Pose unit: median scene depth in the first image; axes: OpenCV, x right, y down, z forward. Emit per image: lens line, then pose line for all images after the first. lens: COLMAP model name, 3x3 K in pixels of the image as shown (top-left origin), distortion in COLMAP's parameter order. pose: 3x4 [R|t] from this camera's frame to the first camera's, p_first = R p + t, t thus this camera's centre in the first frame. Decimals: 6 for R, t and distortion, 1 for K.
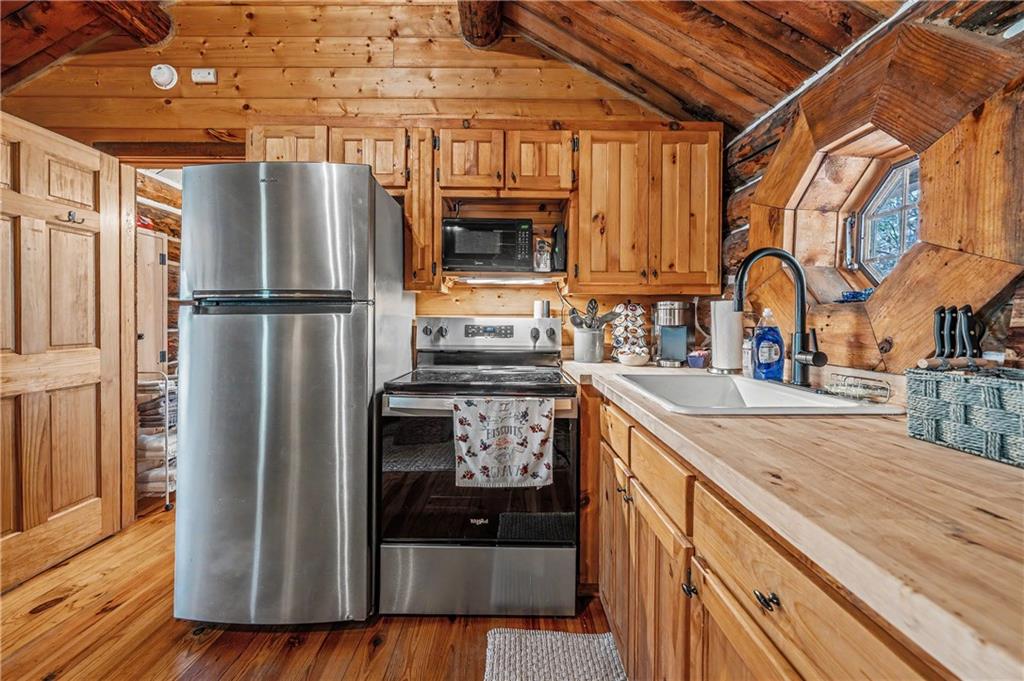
lens RADIAL K [[411.0, 0, 512.6], [0, 411.0, 317.4], [0, 0, 1]] dist [0.000982, -0.000296]
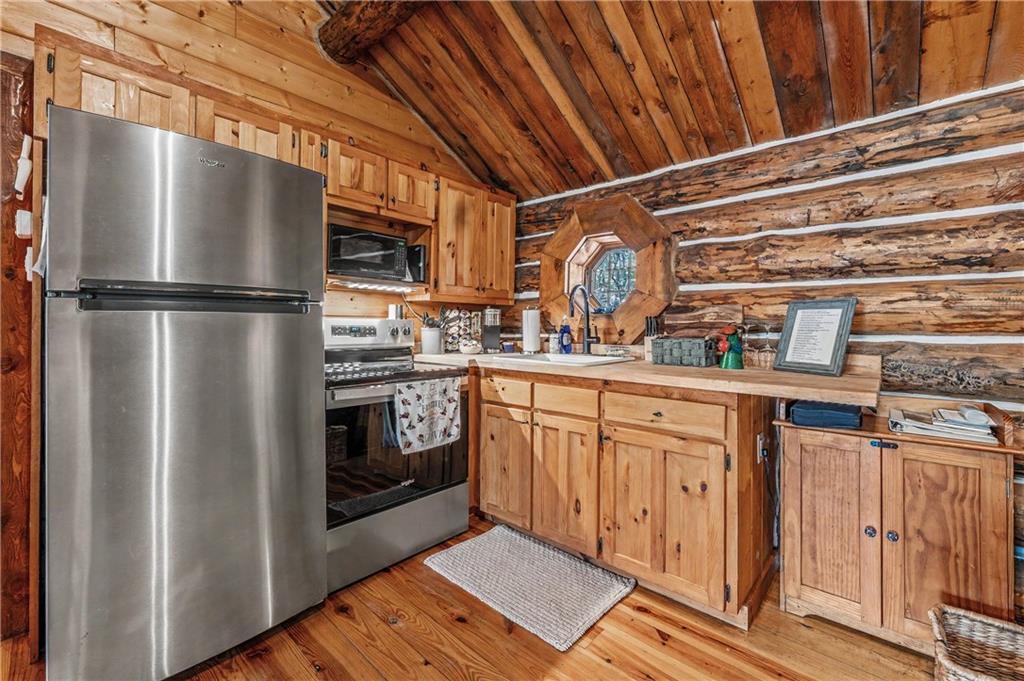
lens RADIAL K [[427.8, 0, 514.0], [0, 427.8, 321.0], [0, 0, 1]] dist [-0.001488, -0.000076]
pose [[0.673234, 0.006706, 0.739399, -0.852676], [-0.006991, 0.999972, -0.002704, 0.009209], [-0.739396, -0.003348, 0.673262, -0.111811]]
